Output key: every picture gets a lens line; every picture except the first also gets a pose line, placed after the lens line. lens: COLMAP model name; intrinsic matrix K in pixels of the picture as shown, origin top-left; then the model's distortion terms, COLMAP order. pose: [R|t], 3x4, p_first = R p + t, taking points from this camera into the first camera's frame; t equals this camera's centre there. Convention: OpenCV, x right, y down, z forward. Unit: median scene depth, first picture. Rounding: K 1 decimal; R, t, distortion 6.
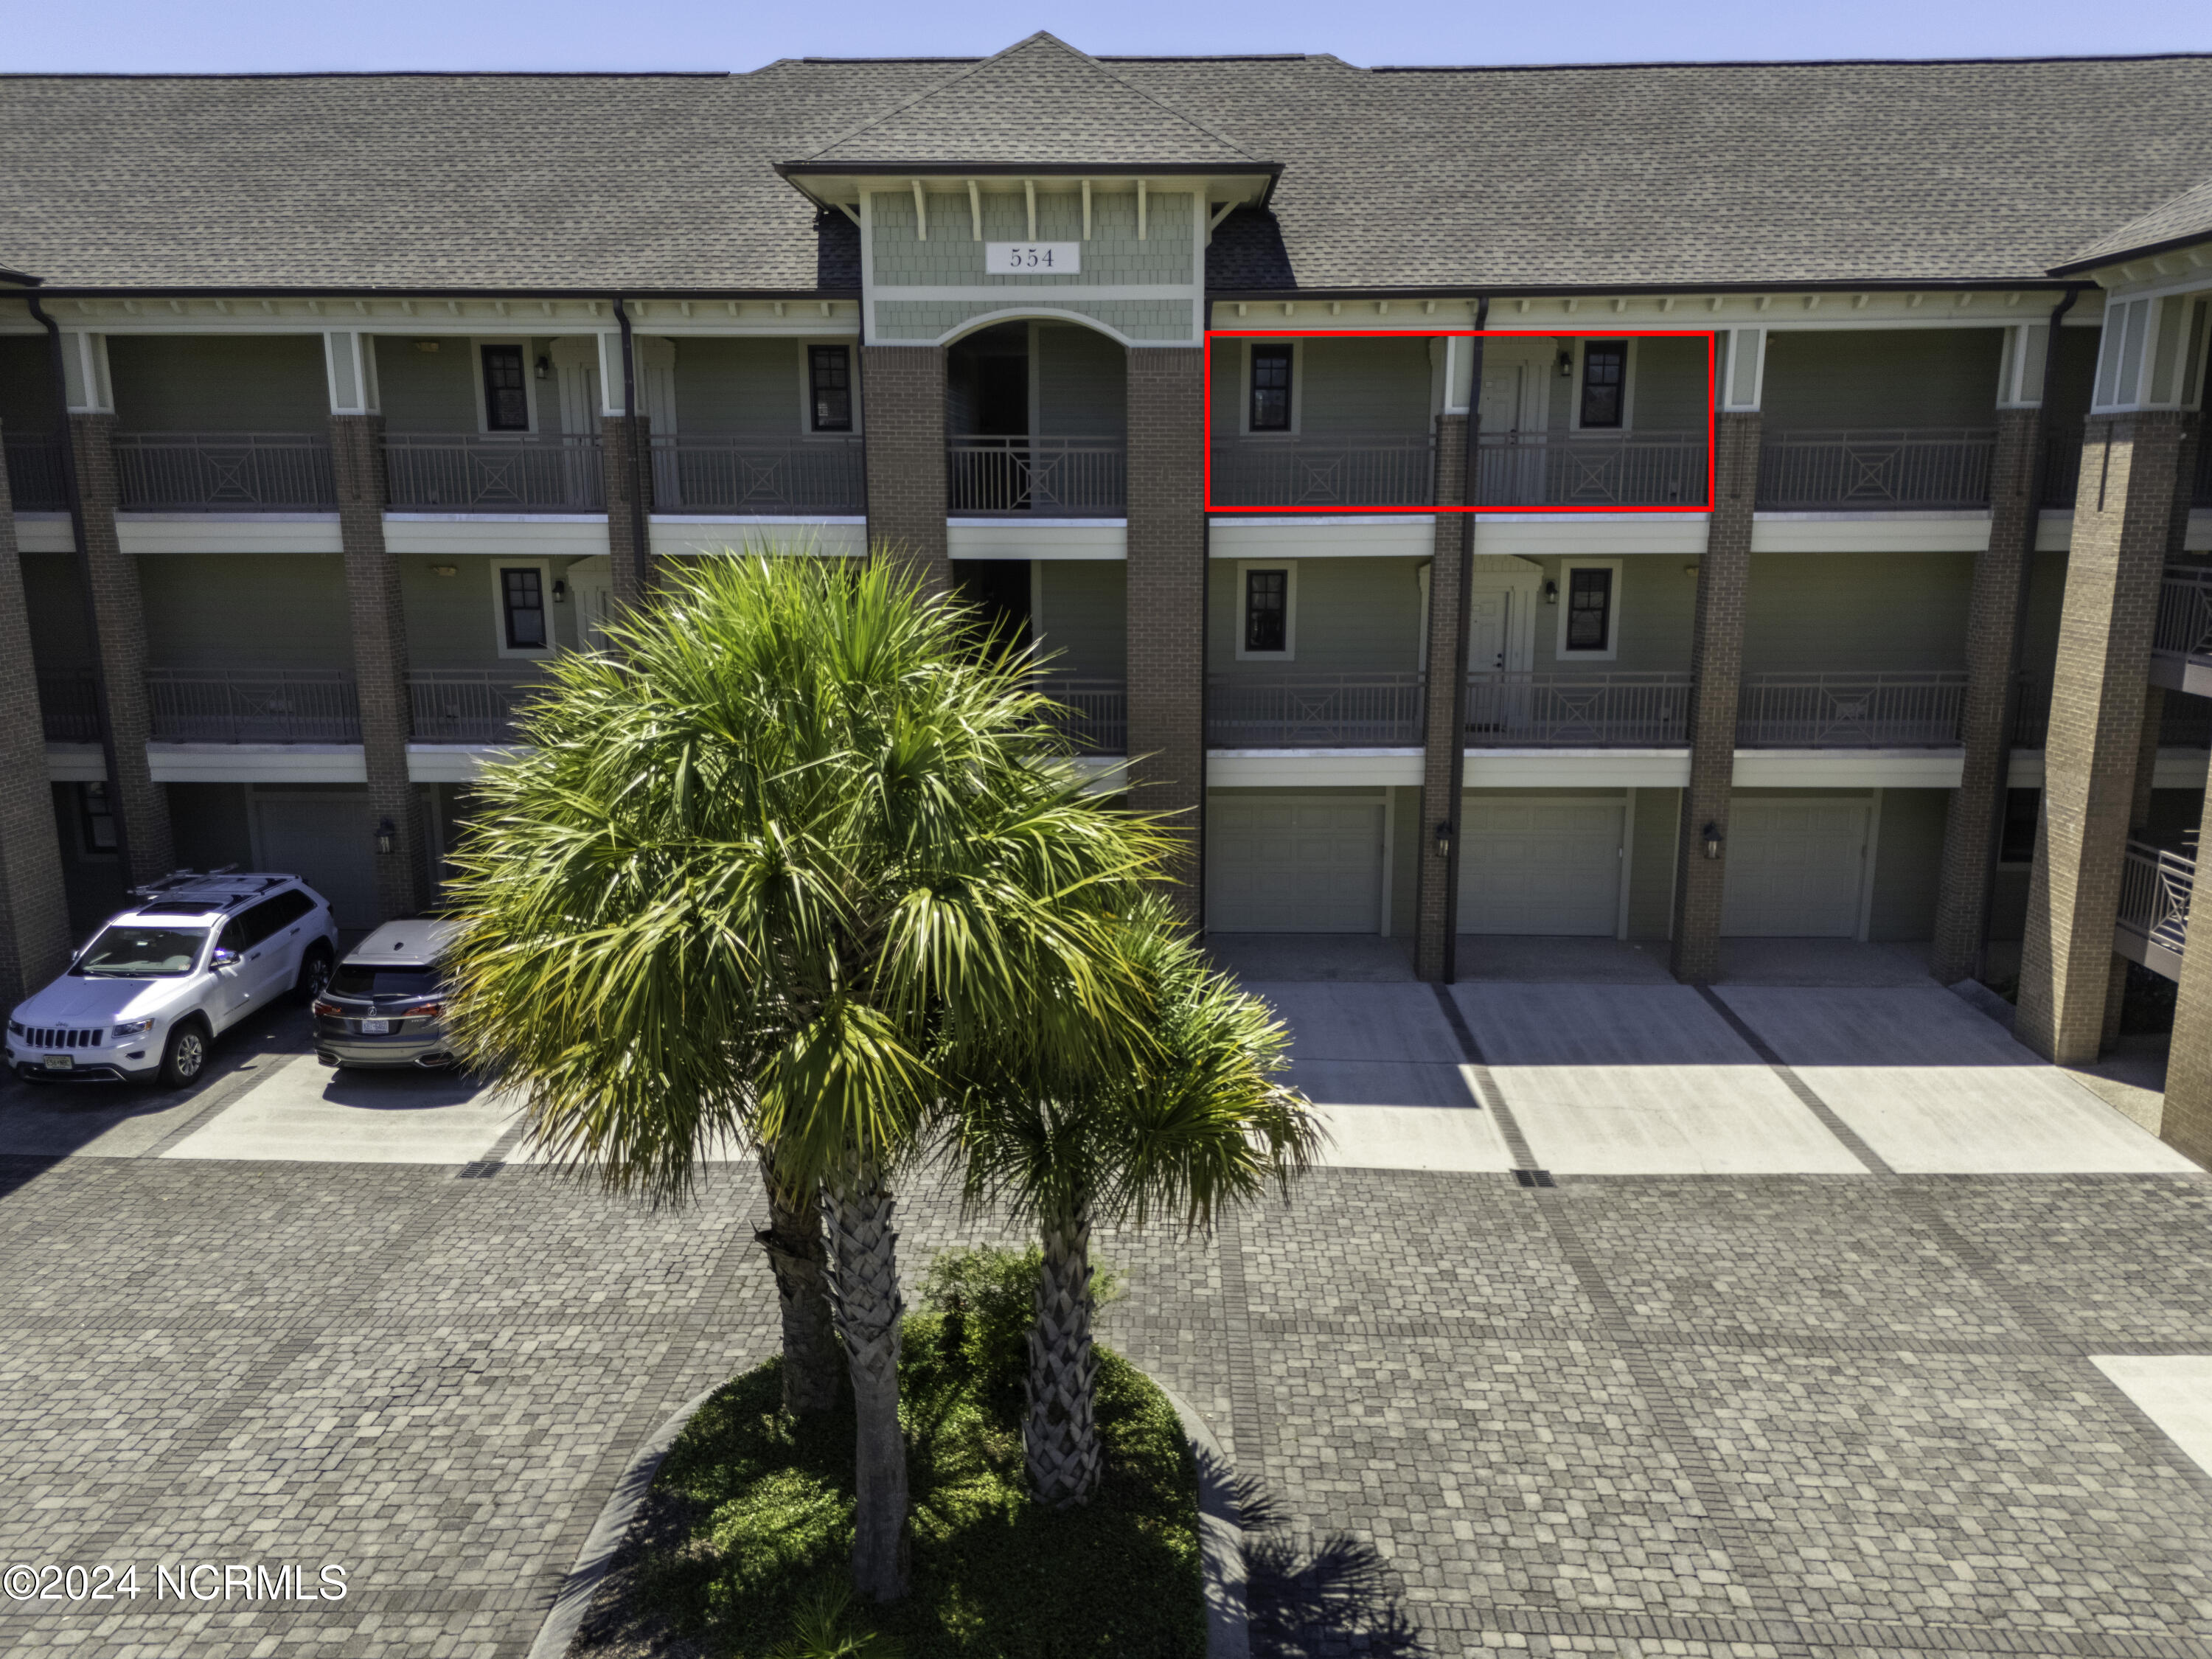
lens RADIAL K [[1761.2, 0, 1107.2], [0, 1761.2, 866.0], [0, 0, 1]] dist [0.046706, -0.005269]
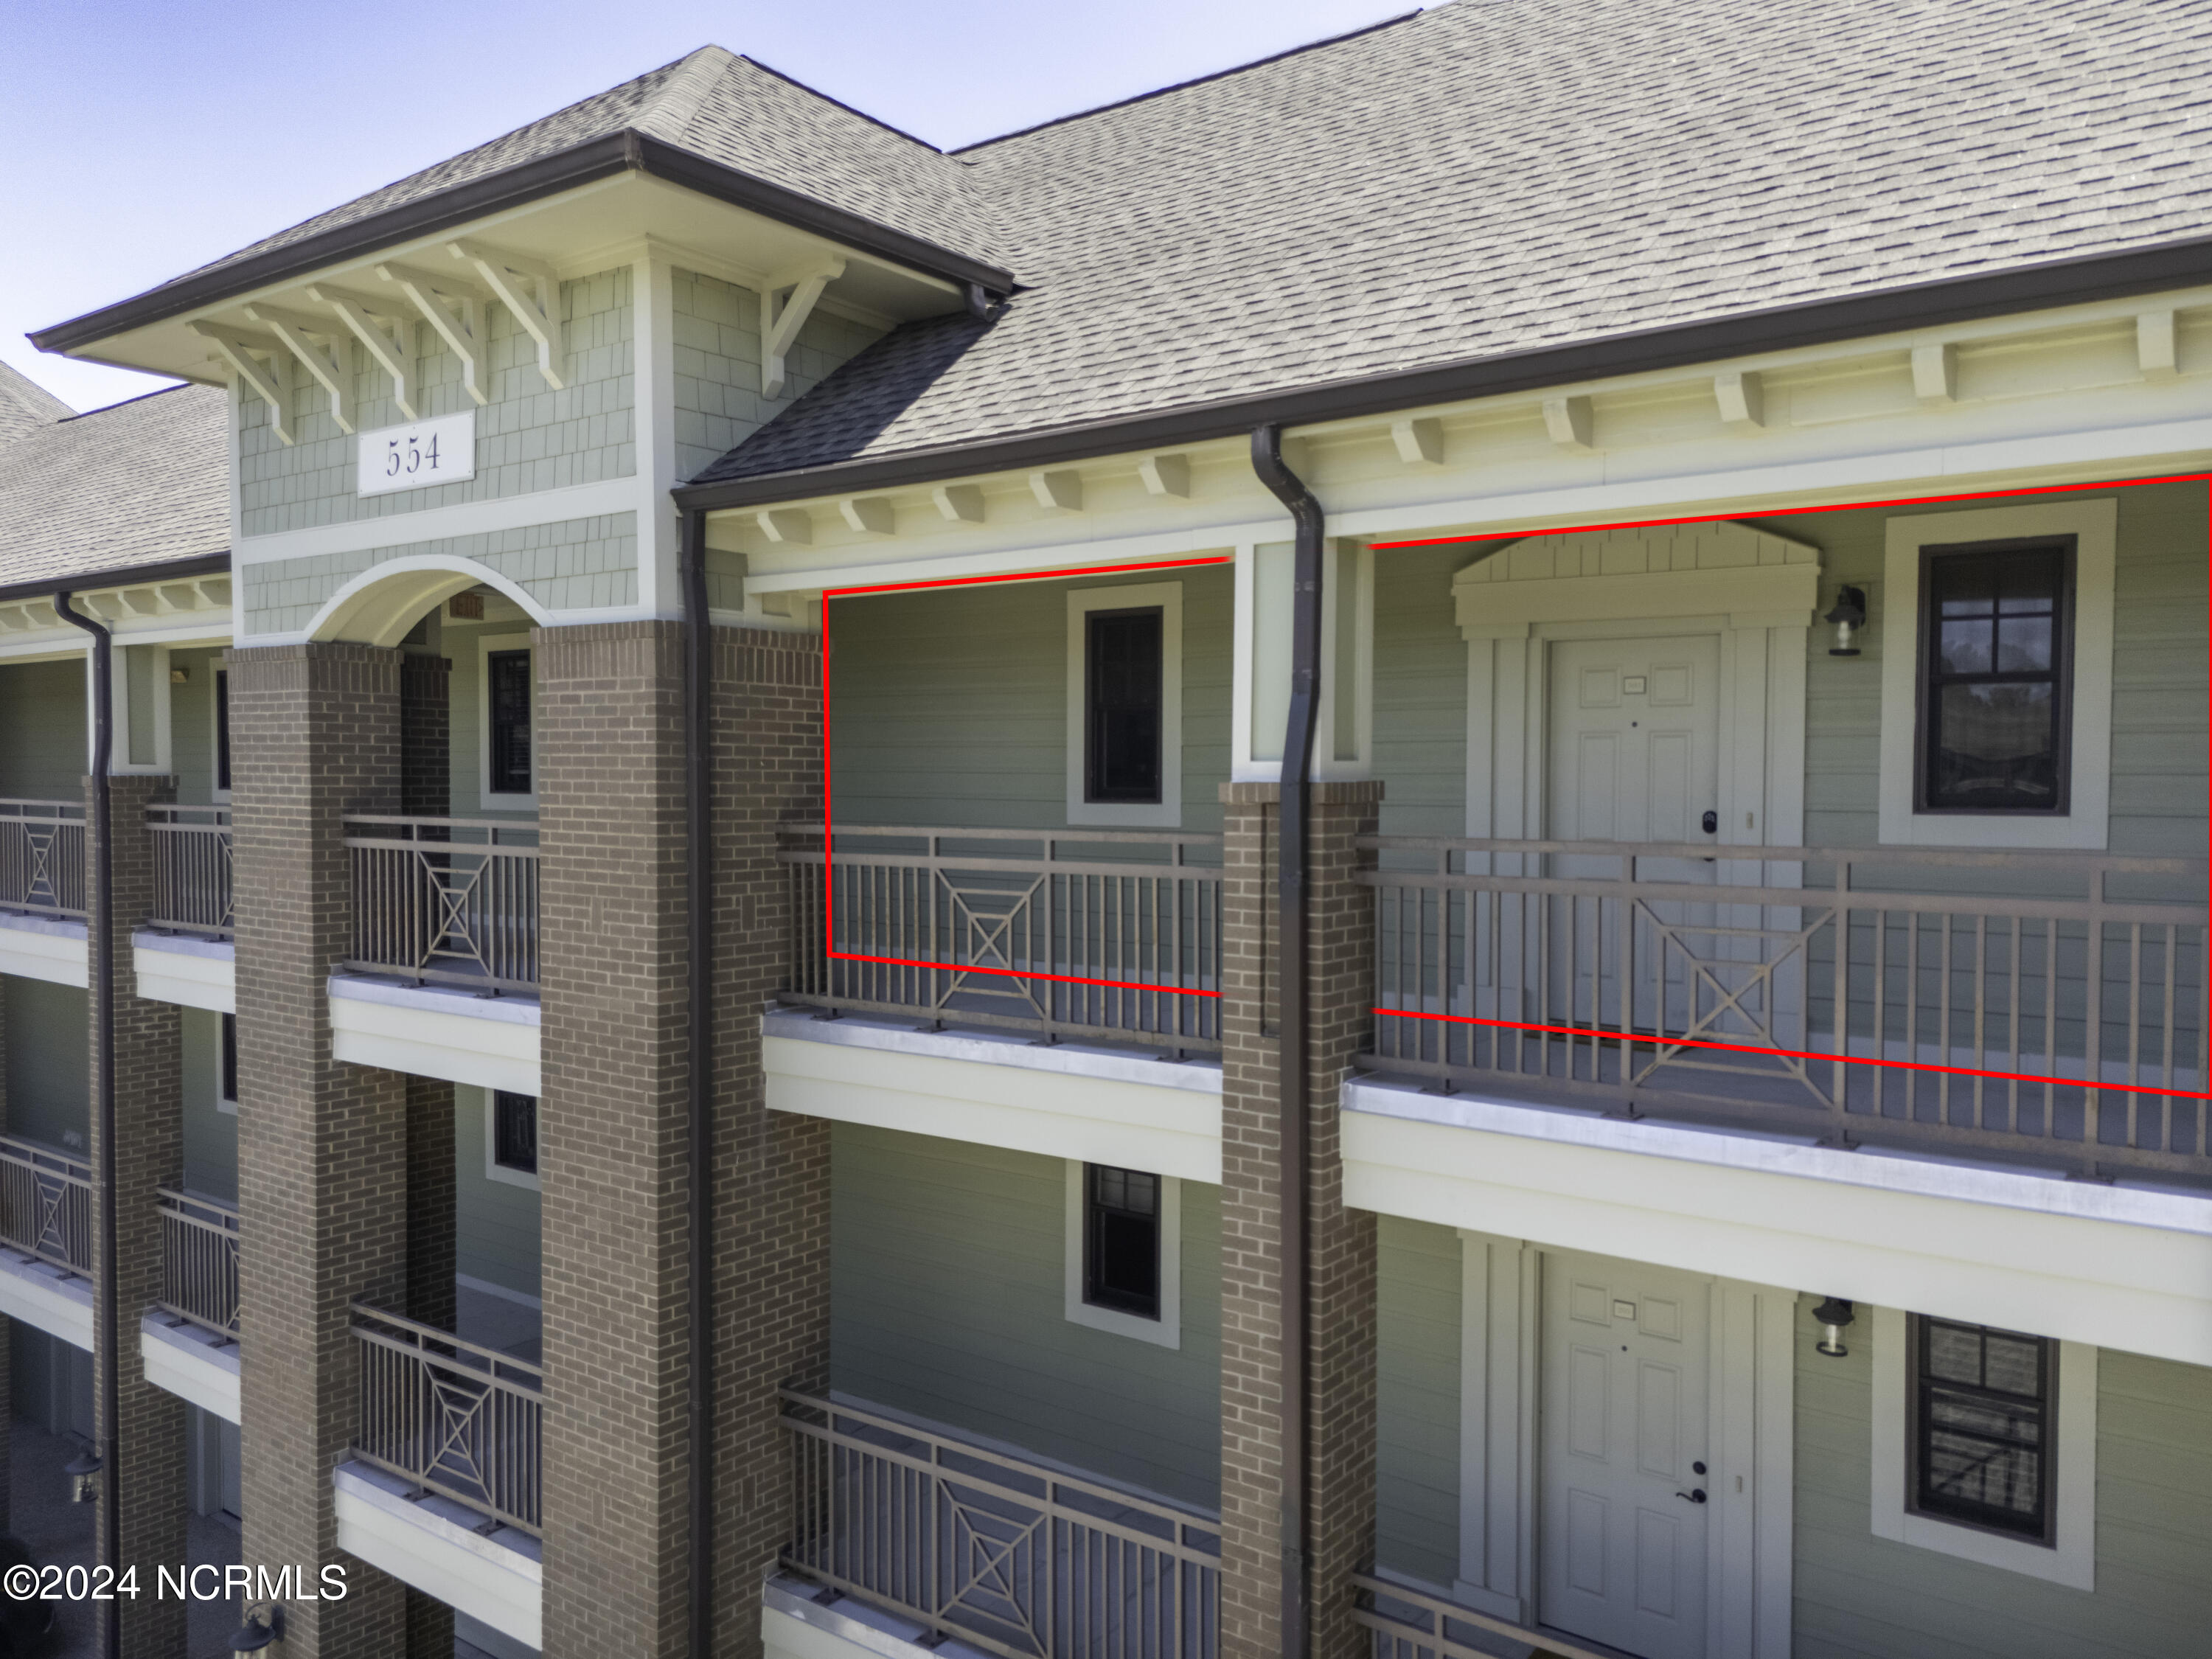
lens RADIAL K [[1595.7, 0, 1111.7], [0, 1595.7, 824.4], [0, 0, 1]] dist [0.073010, -0.003611]
pose [[0.818597, 0.022702, -0.573919, 0.348255], [-0.134370, 0.979060, -0.152928, -0.200492], [0.558429, 0.202304, 0.804506, 0.754529]]
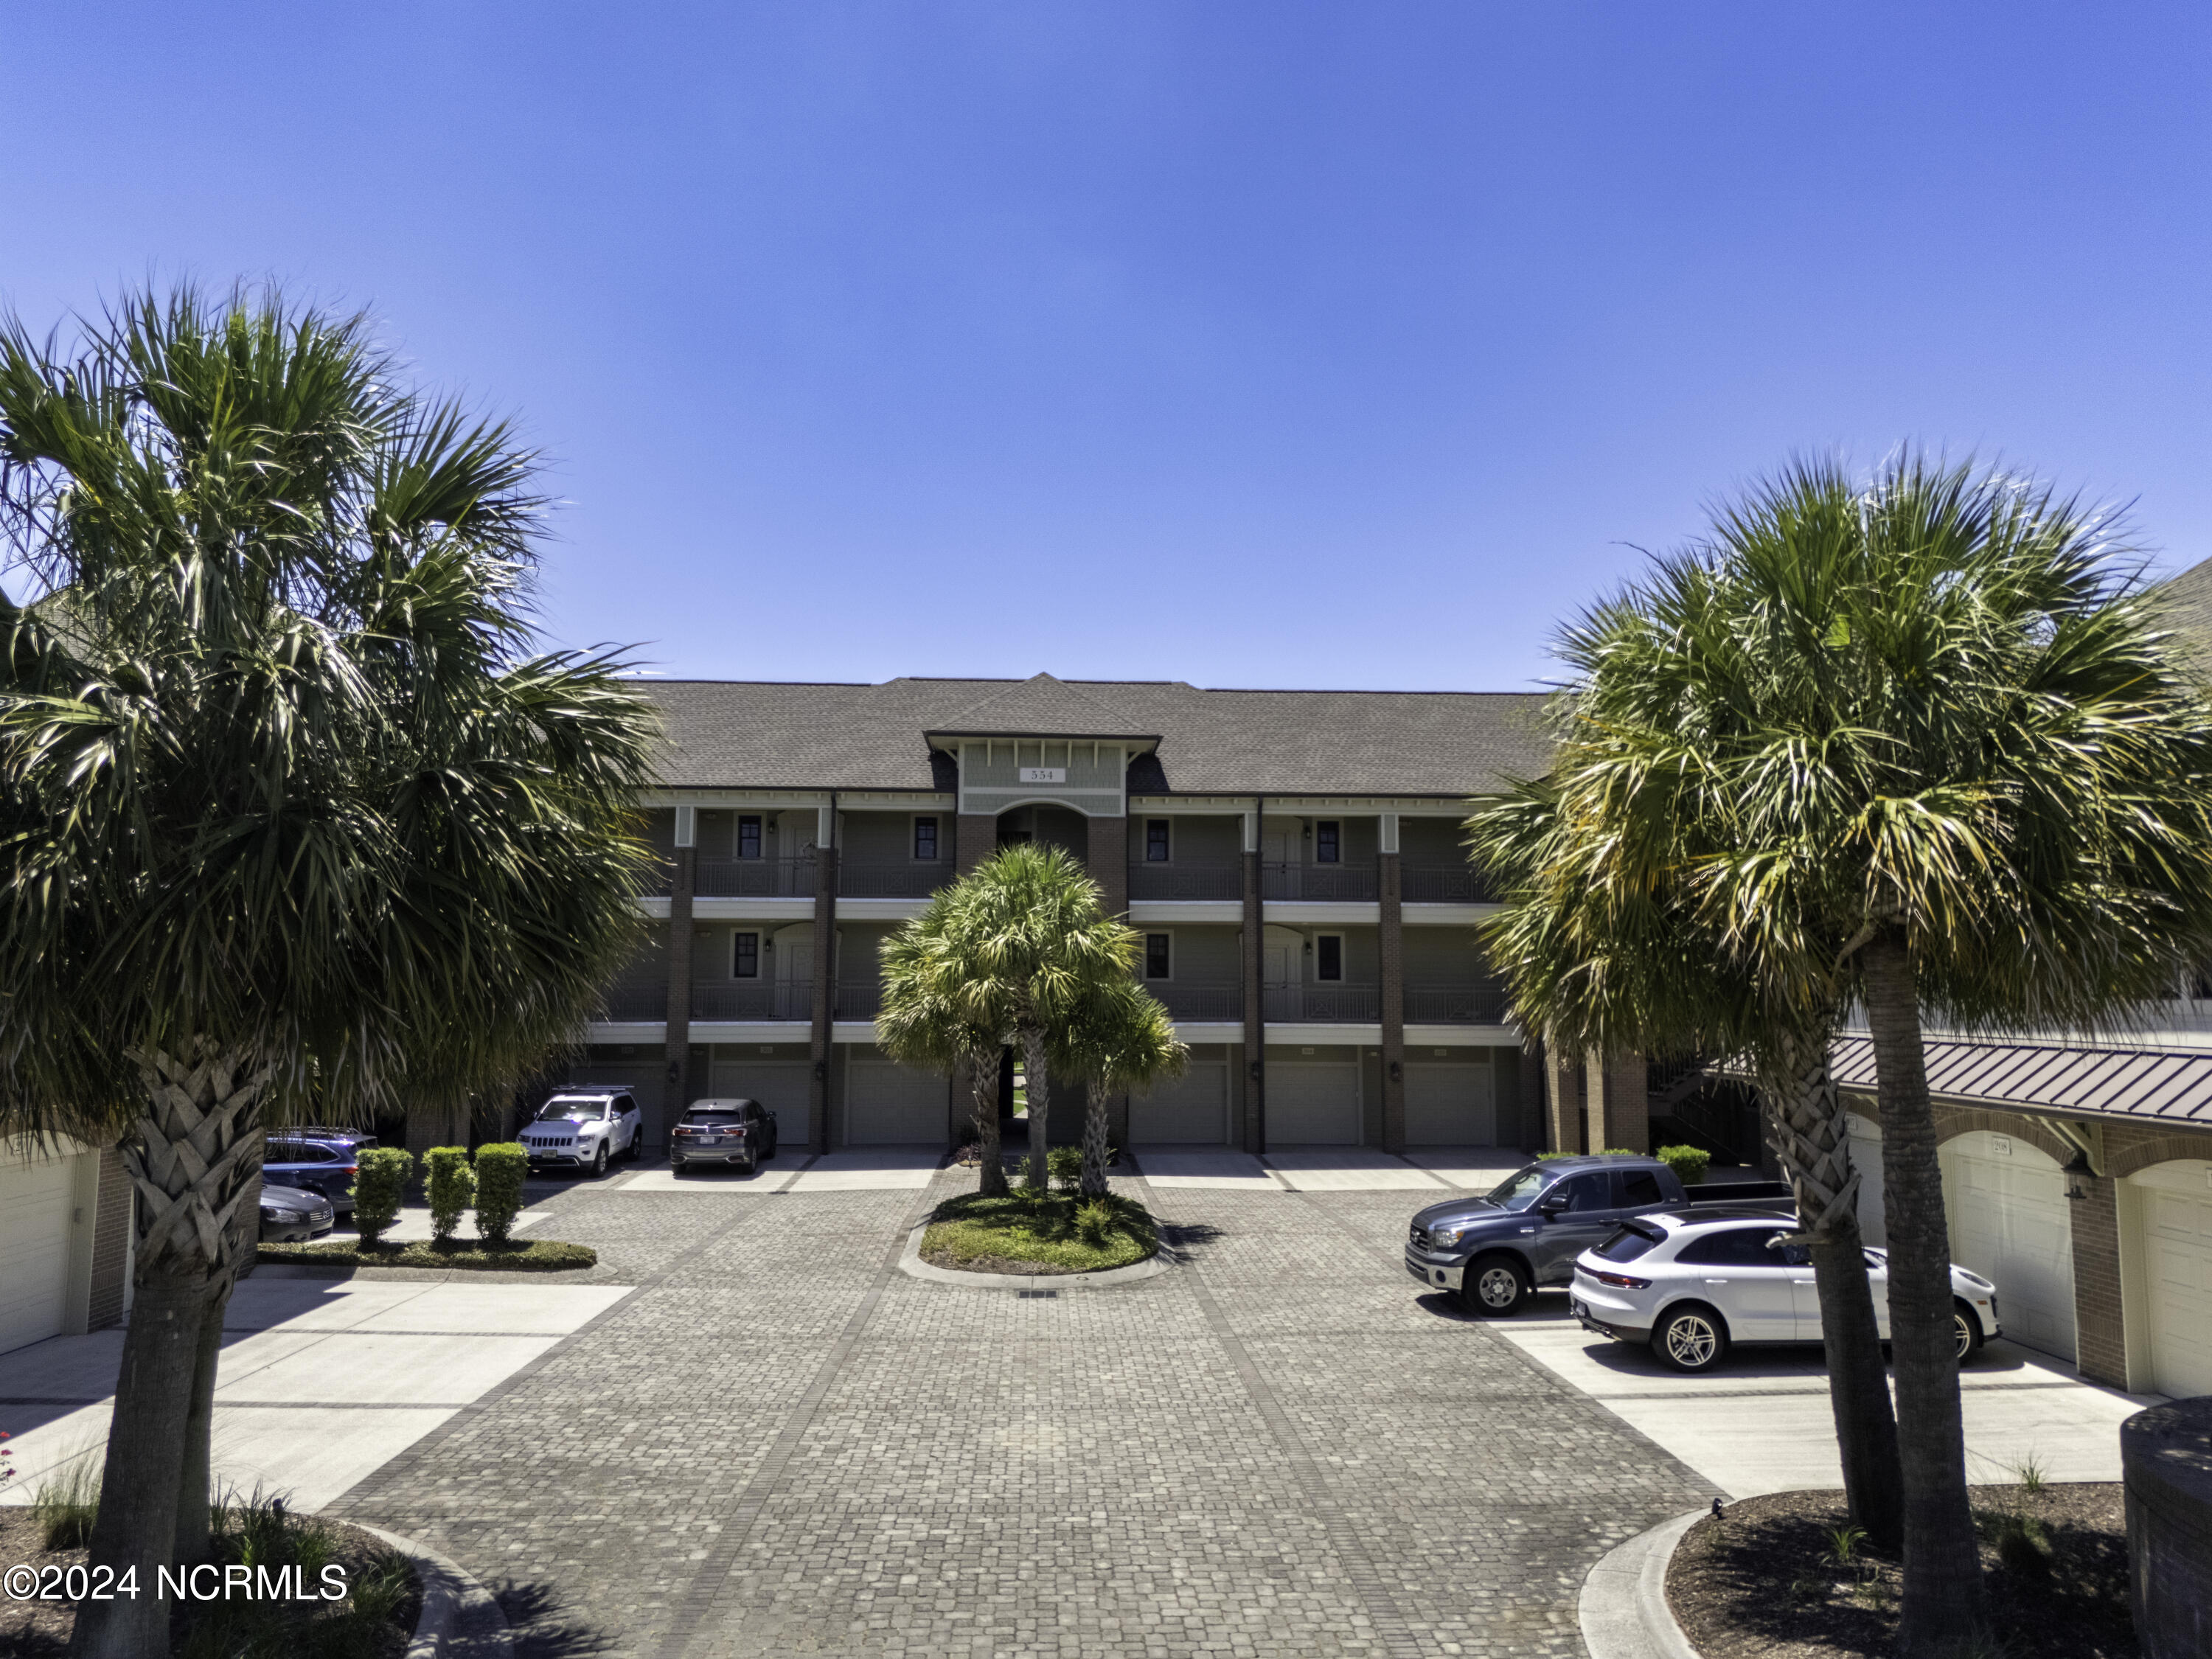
lens RADIAL K [[1591.6, 0, 1109.9], [0, 1591.6, 802.9], [0, 0, 1]] dist [0.485872, -0.001444]
pose [[0.997683, 0.016326, 0.066046, -0.083473], [0.005537, 0.948074, -0.318001, 0.269927], [-0.067808, 0.317630, 0.945787, -0.728180]]
